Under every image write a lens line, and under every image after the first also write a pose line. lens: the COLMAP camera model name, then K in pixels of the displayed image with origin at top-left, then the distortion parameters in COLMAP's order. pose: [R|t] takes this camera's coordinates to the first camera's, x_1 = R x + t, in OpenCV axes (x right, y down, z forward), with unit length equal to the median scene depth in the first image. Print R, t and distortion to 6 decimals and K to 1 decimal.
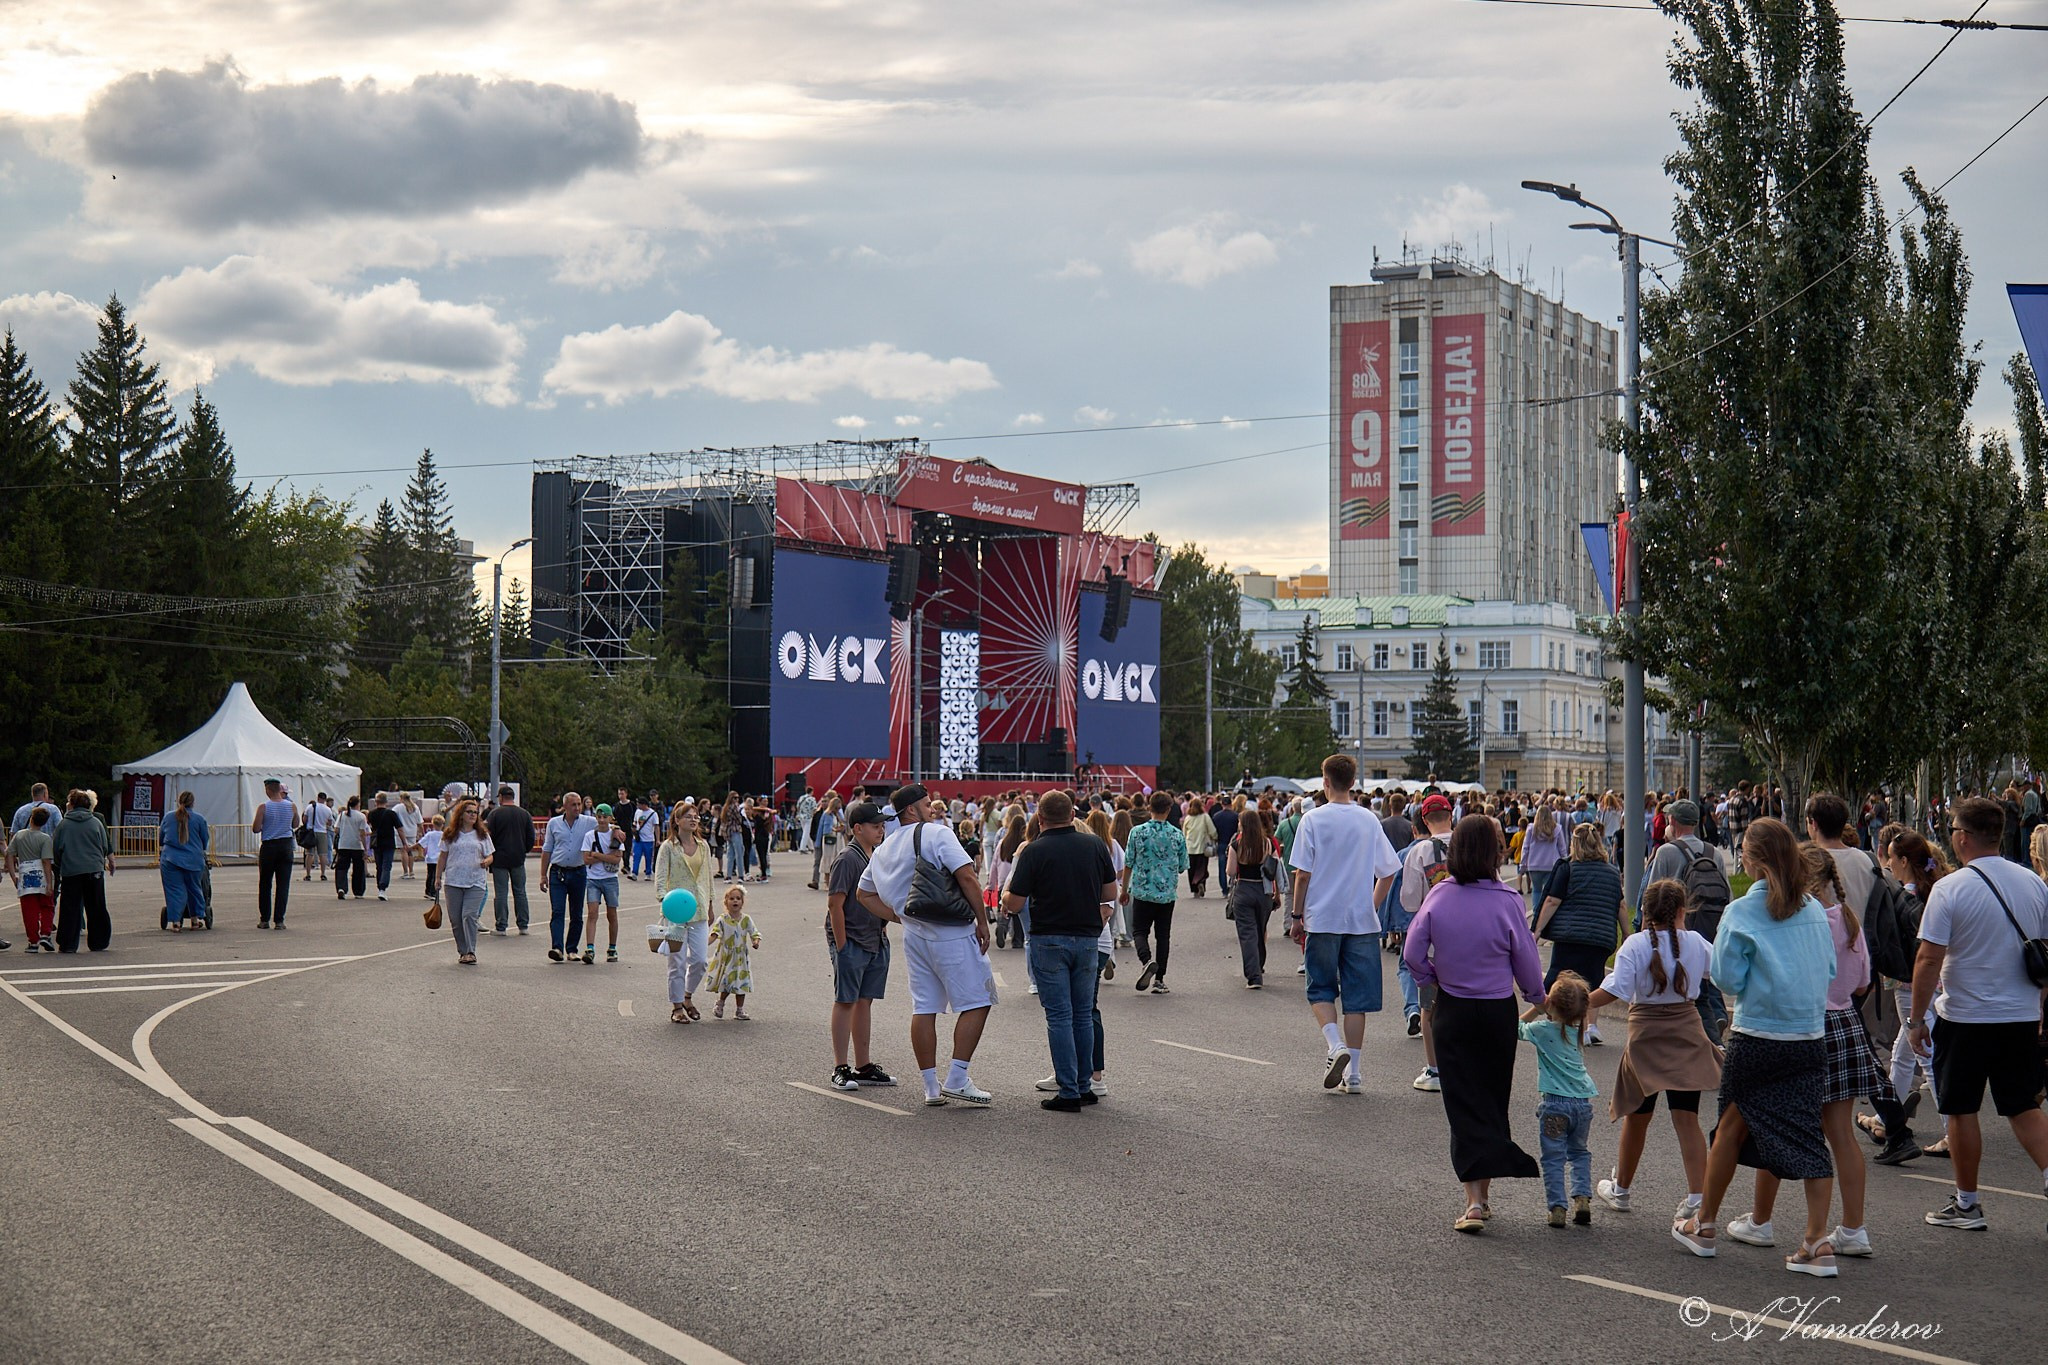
lens RADIAL K [[2877.8, 0, 1024.0], [0, 2877.8, 682.5], [0, 0, 1]] dist [-0.004905, 0.054555]
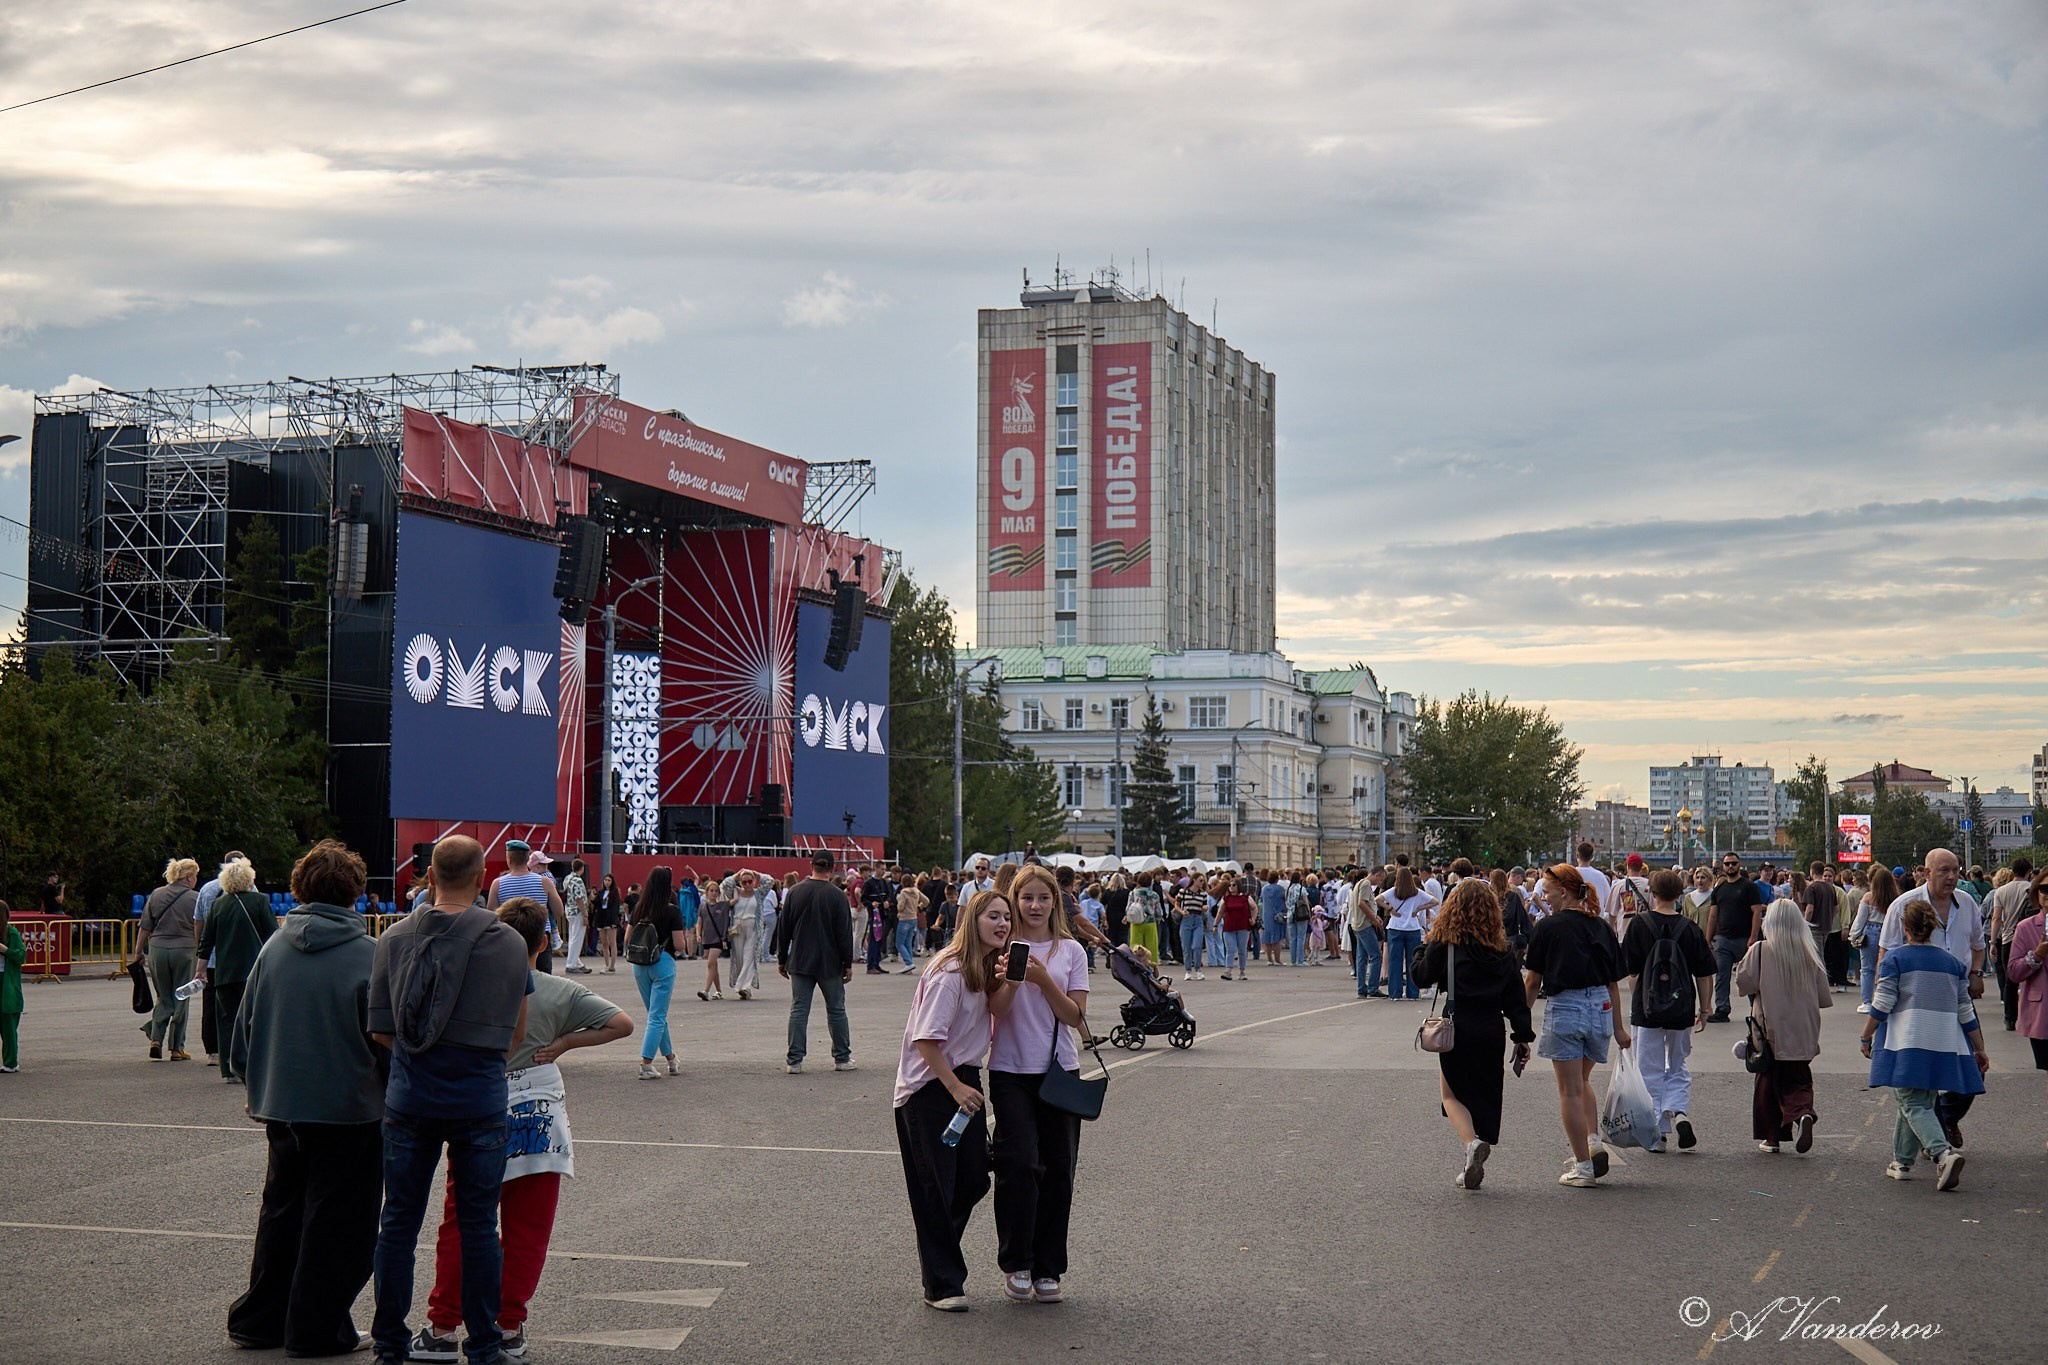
lens RADIAL K [[2877.8, 0, 1024.0], [0, 2877.8, 682.5], [0, 0, 1]] dist [-0.004905, 0.054555]
pose [[0.988180, 0.009096, 0.153026, -0.022618], [-0.004774, 0.999580, -0.028588, 0.006283], [-0.153222, 0.027520, 0.987809, 0.157317]]
